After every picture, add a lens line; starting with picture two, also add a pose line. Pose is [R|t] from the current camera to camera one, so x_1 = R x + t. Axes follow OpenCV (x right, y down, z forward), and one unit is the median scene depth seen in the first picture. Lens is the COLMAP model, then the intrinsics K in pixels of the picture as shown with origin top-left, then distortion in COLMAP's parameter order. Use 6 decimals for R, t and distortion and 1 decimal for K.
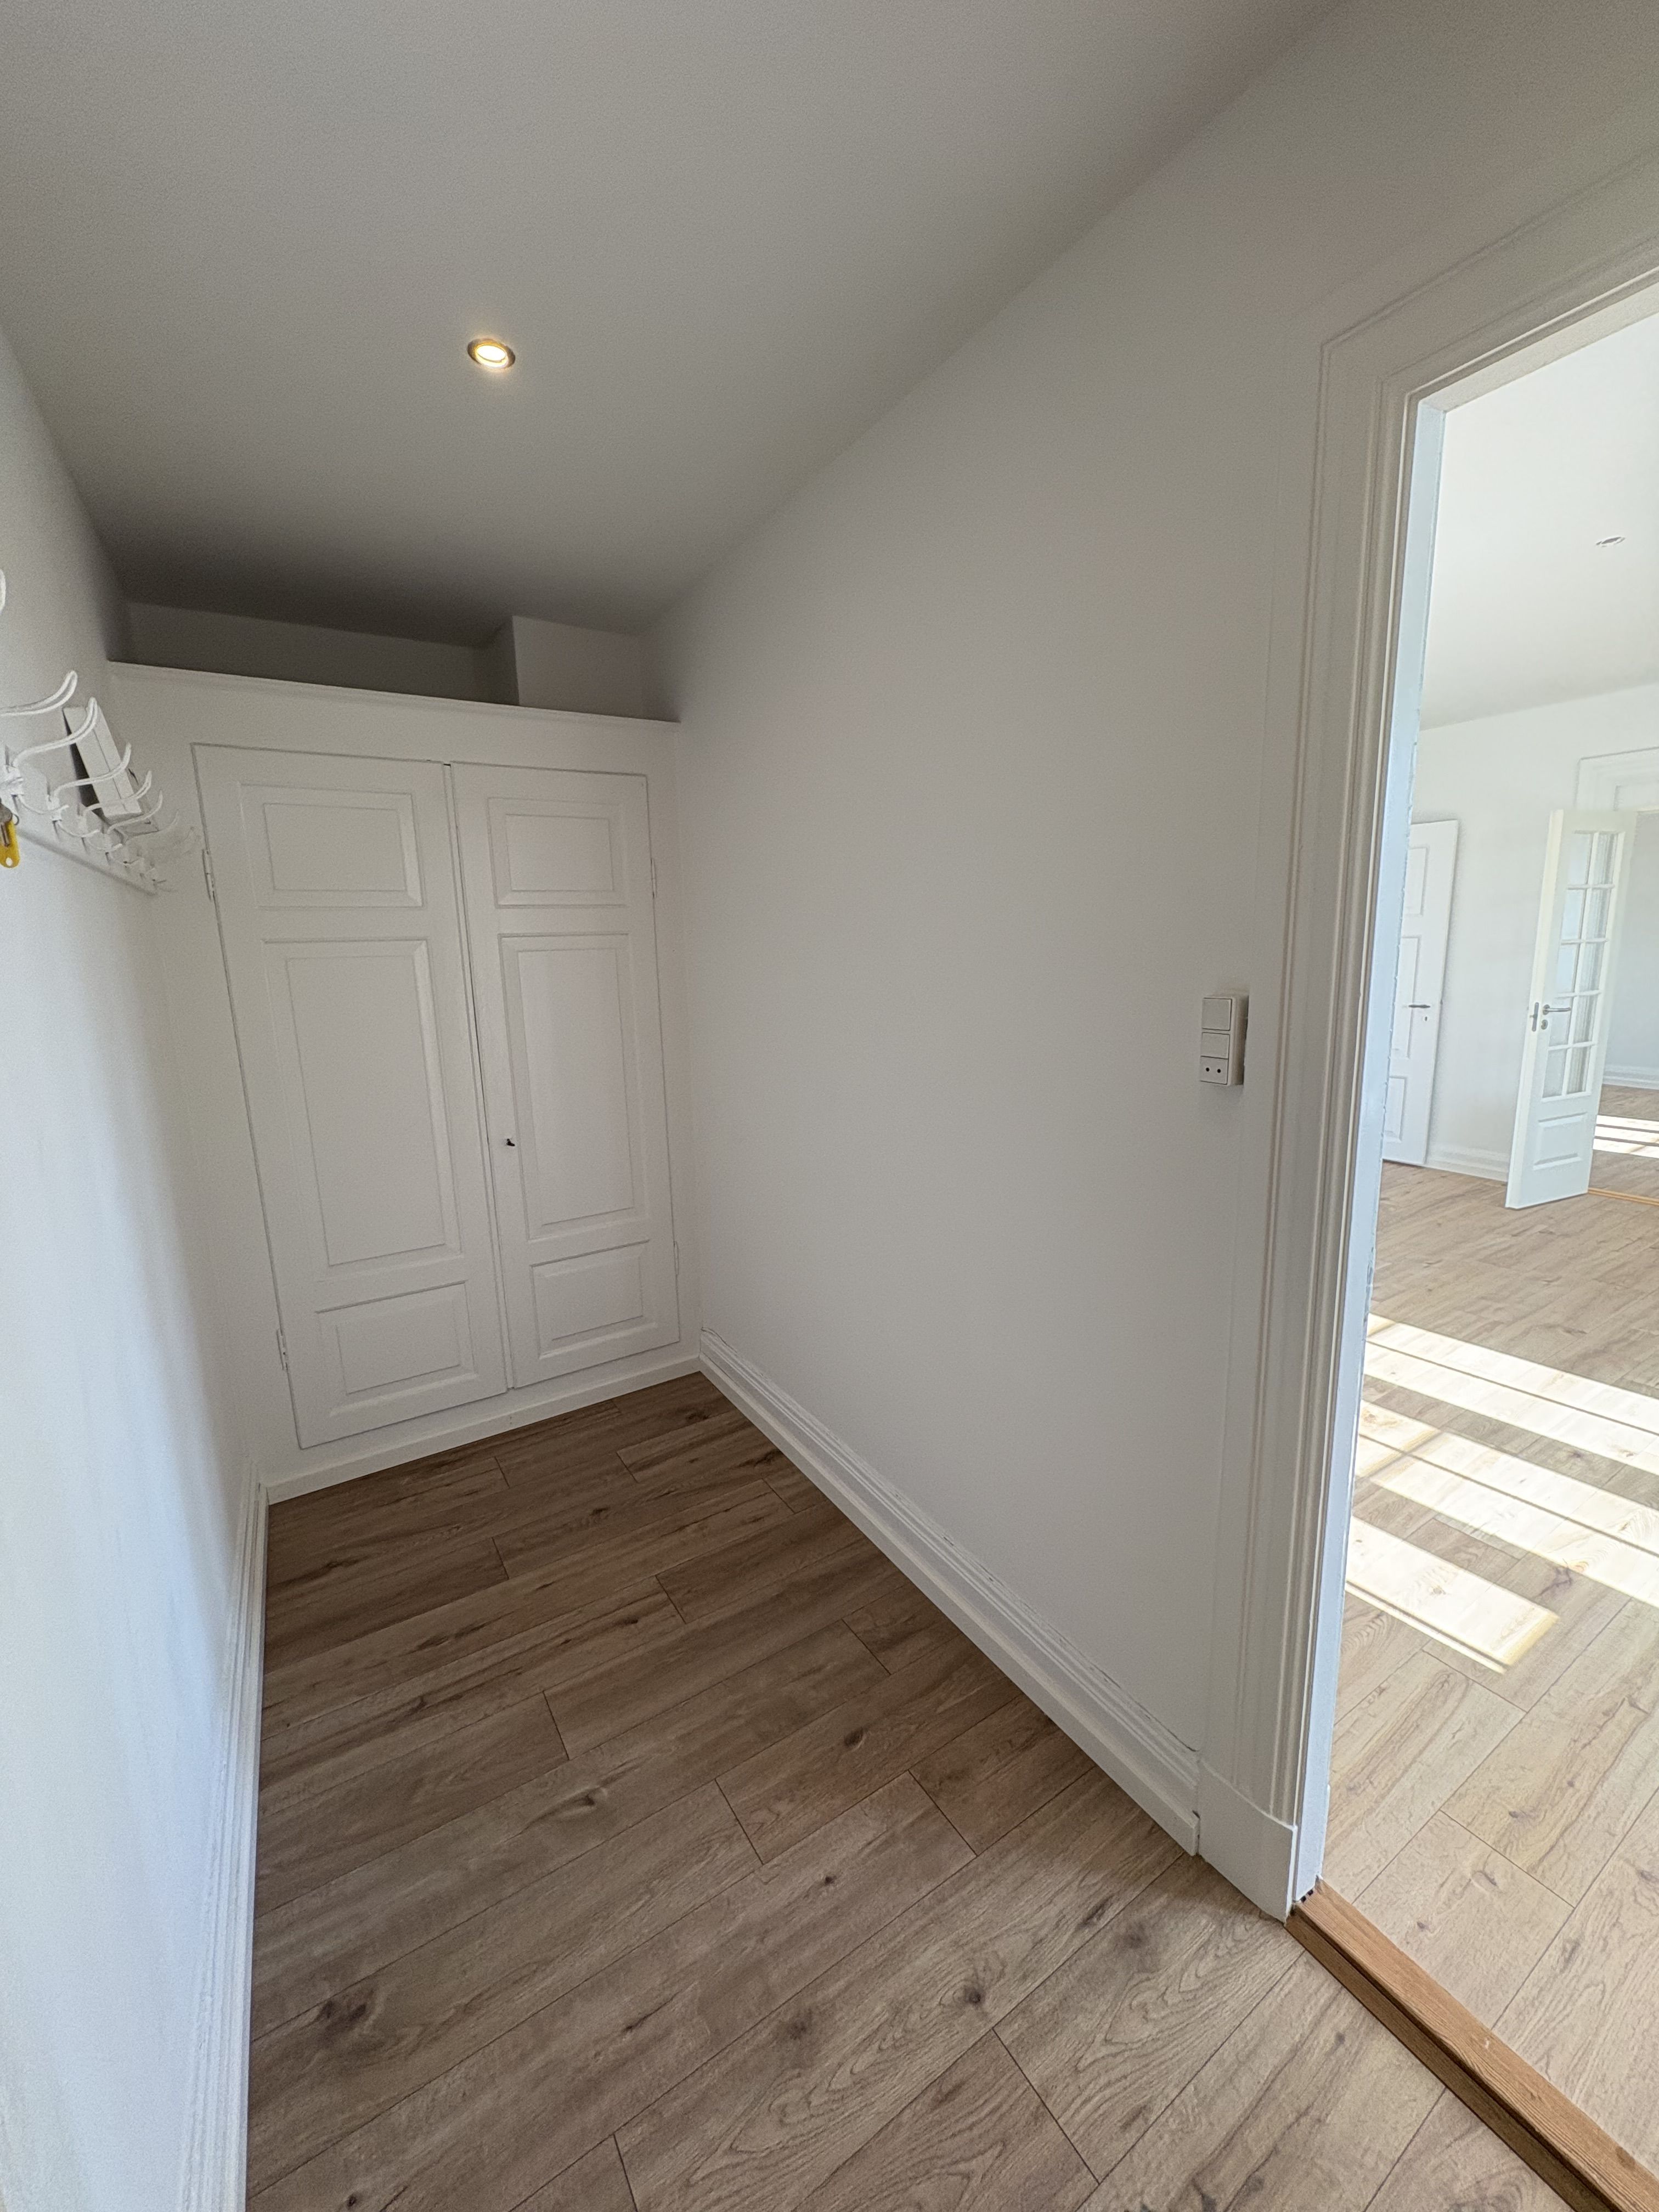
lens RADIAL K [[891.6, 0, 829.5], [0, 891.6, 1106.0], [0, 0, 1]] dist [0.009724, 0.000182]
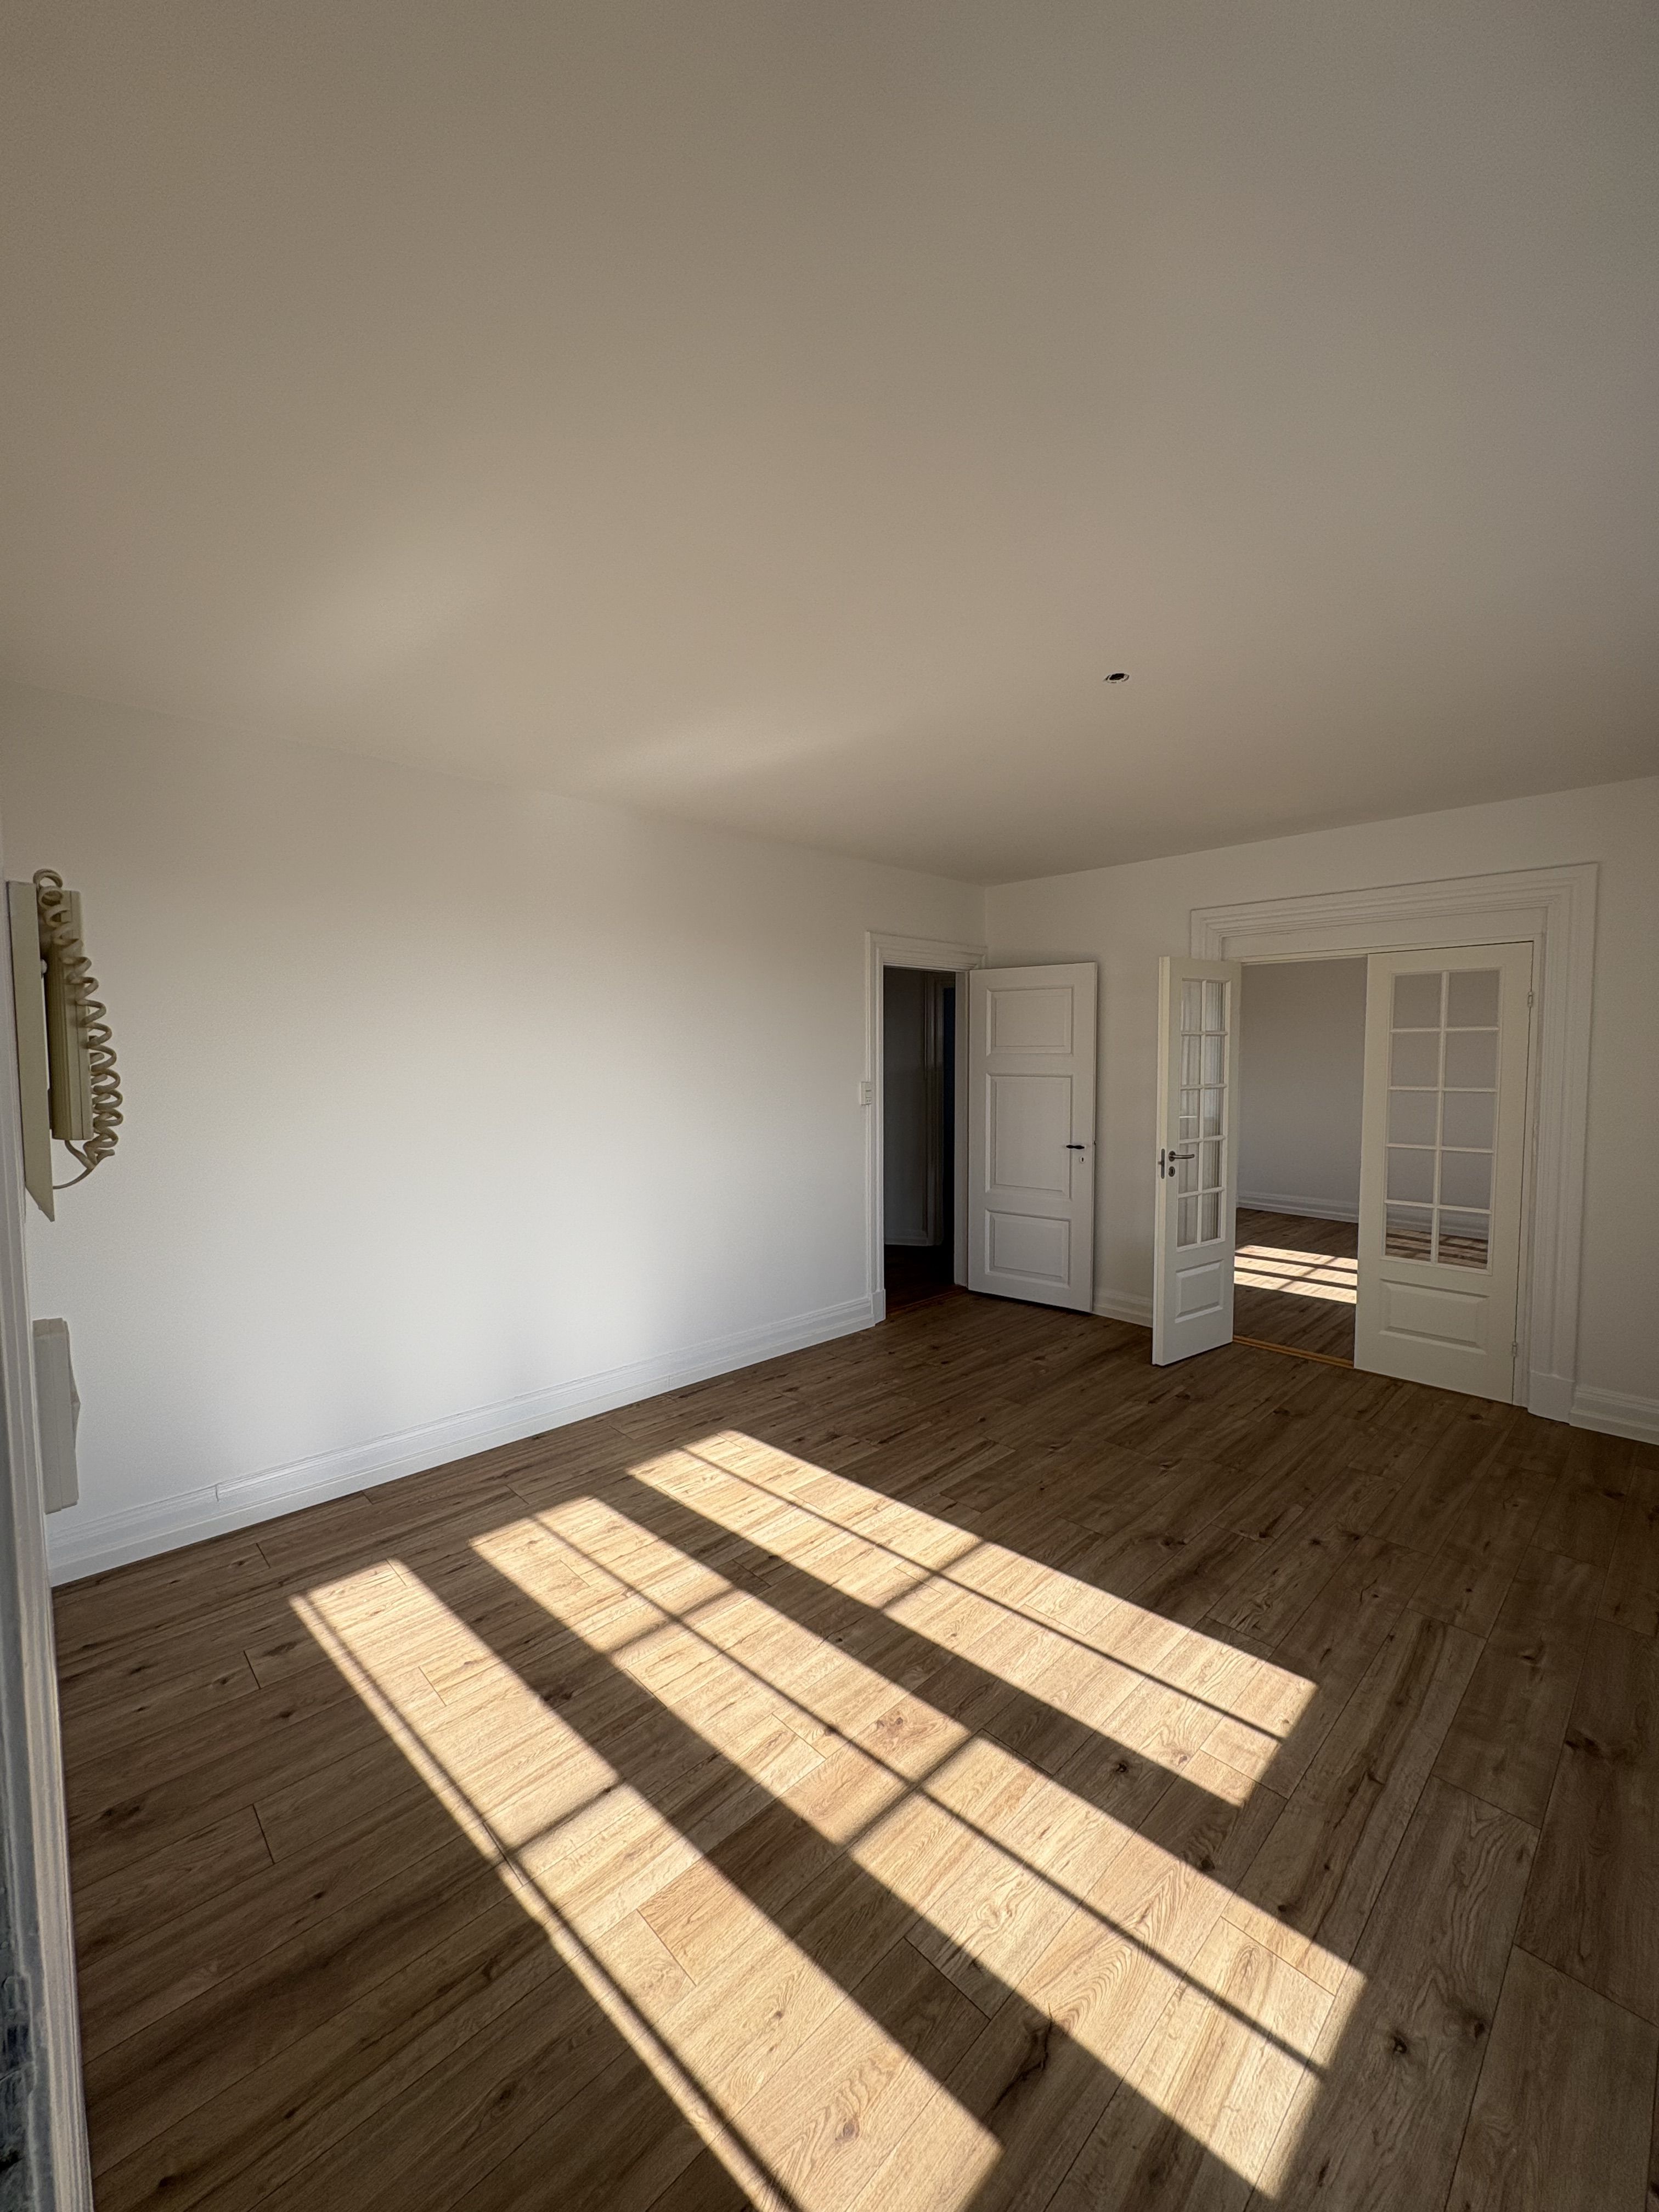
lens RADIAL K [[880.1, 0, 829.5], [0, 880.1, 1106.0], [0, 0, 1]] dist [-0.012092, 0.000433]
pose [[0.979365, 0.016745, 0.201405, 0.265457], [0.009148, 0.991867, -0.126949, -0.047542], [-0.201893, 0.126172, 0.971247, 0.160924]]
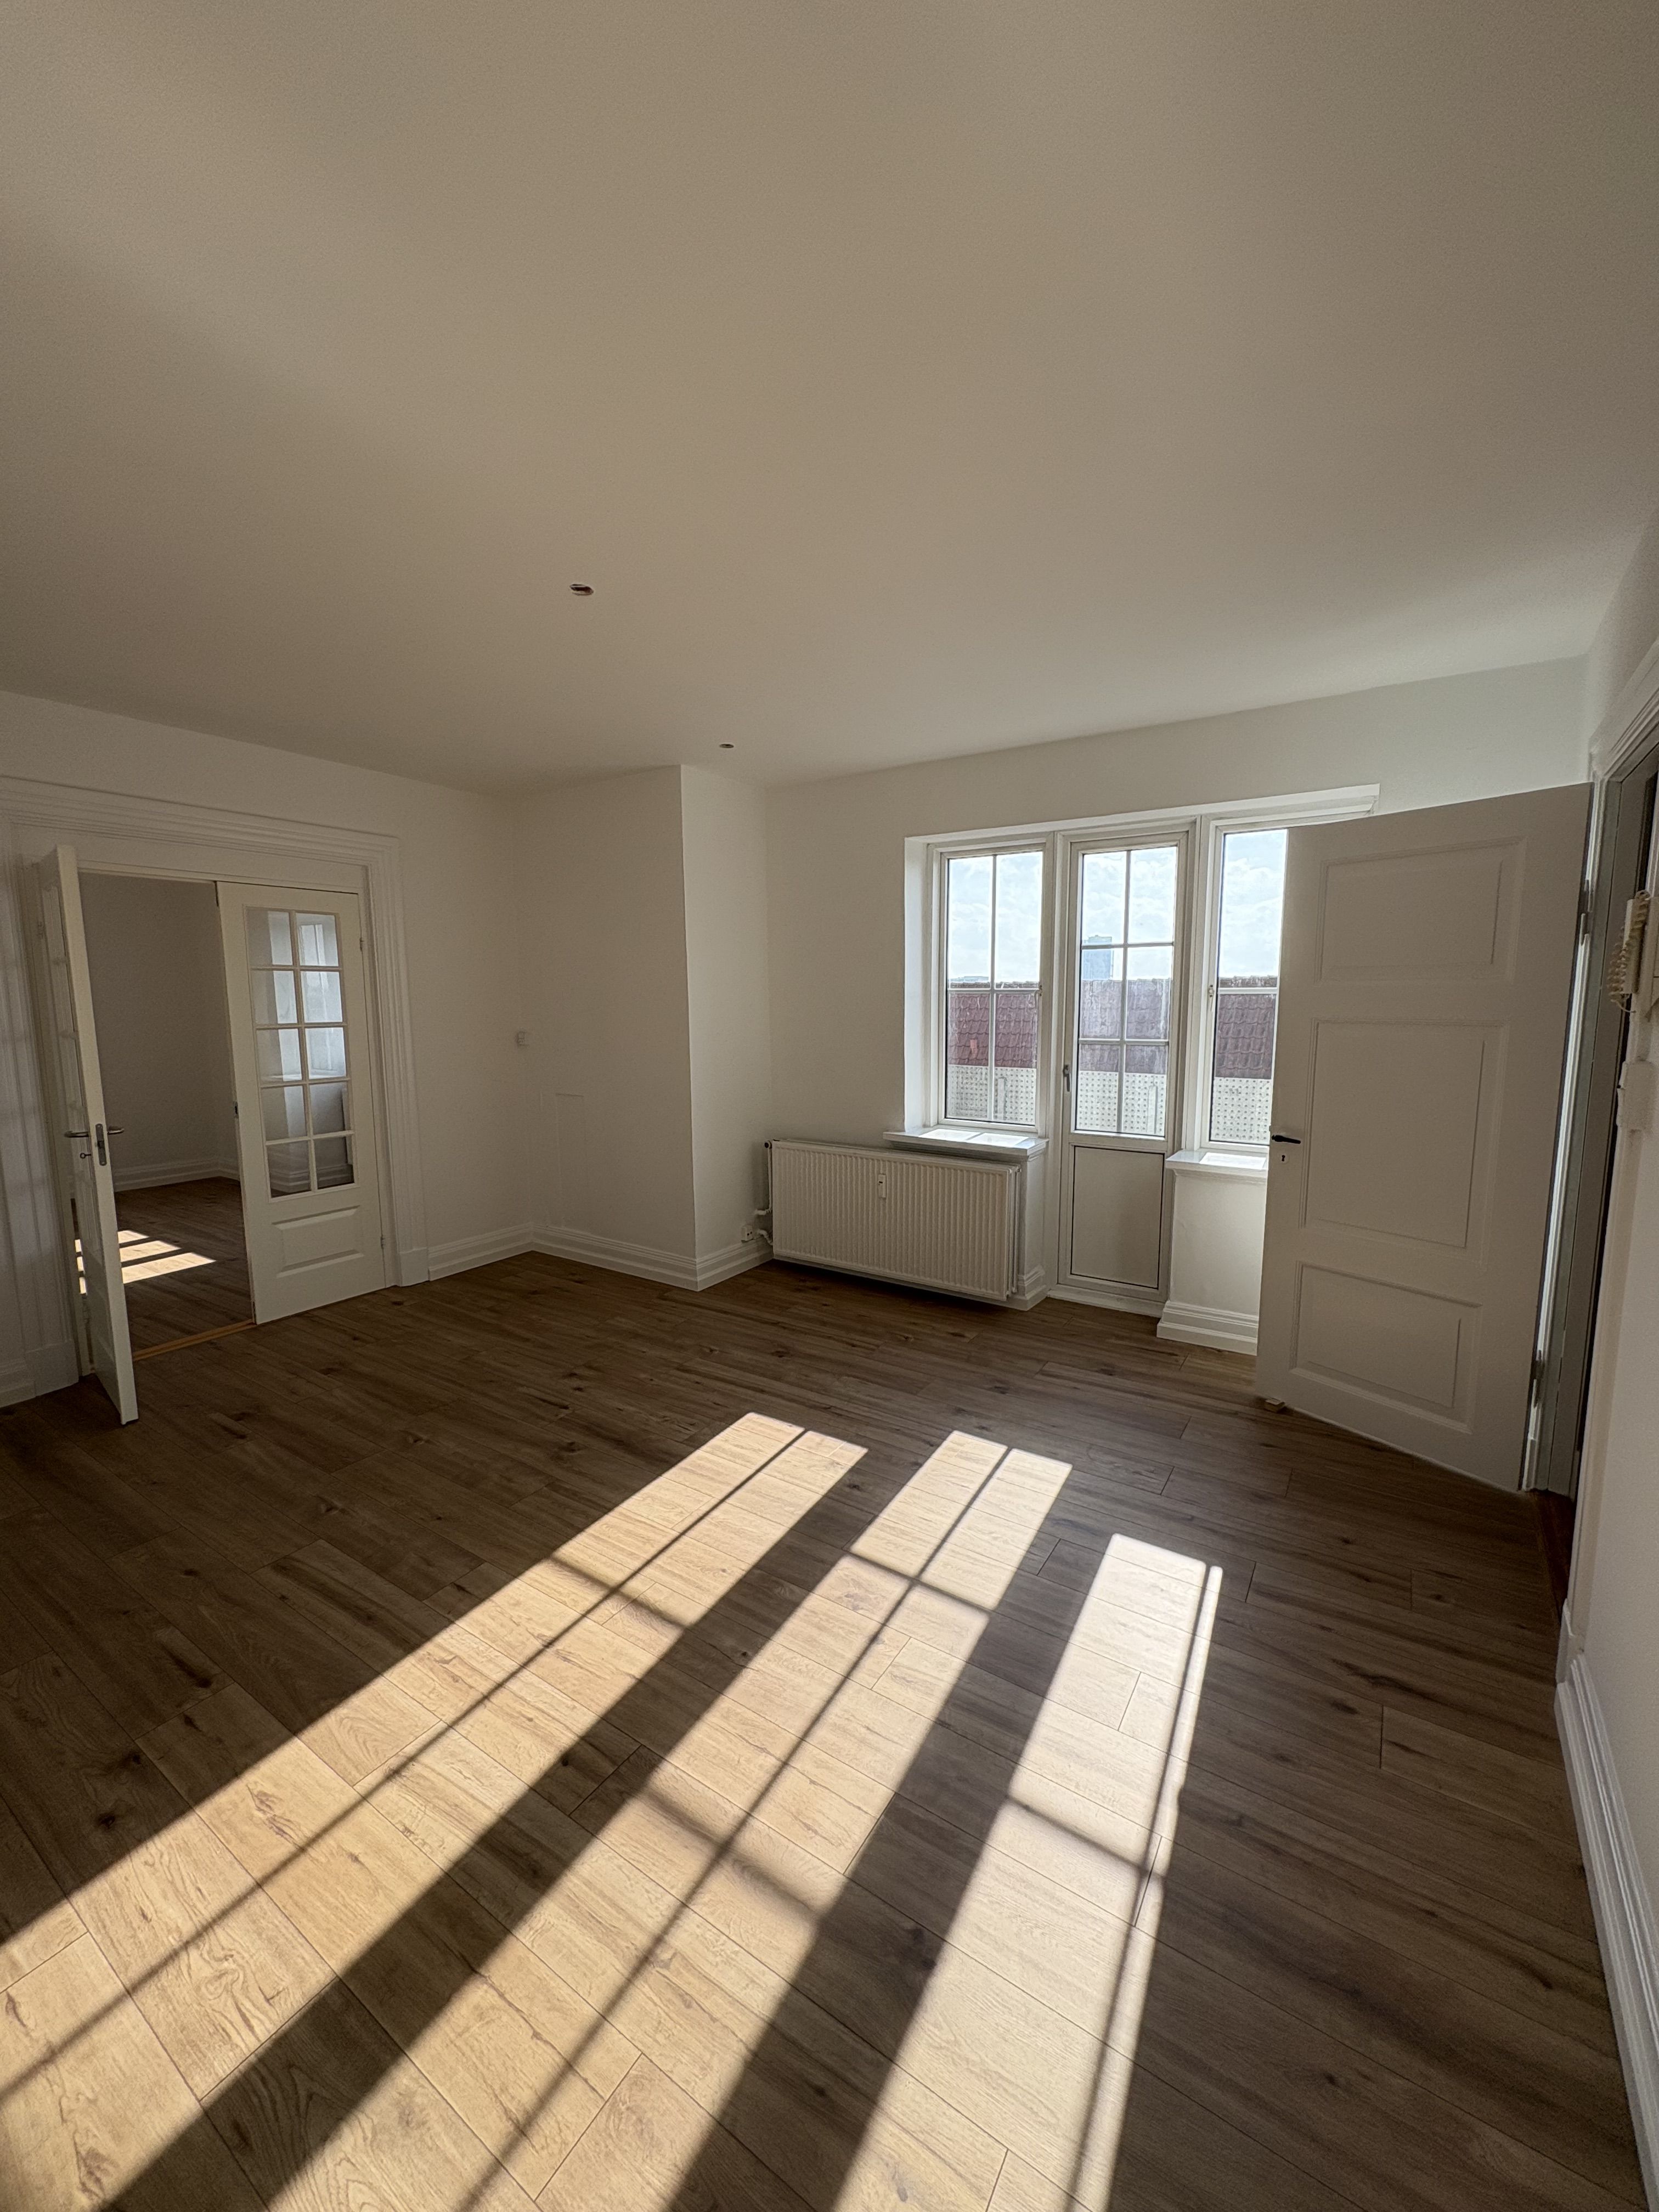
lens RADIAL K [[876.7, 0, 829.5], [0, 876.7, 1106.0], [0, 0, 1]] dist [-0.001358, -0.000049]
pose [[-0.415360, -0.080304, 0.906105, -0.048717], [0.186561, 0.967402, 0.171257, -0.150554], [-0.890321, 0.240178, -0.386838, 0.822524]]
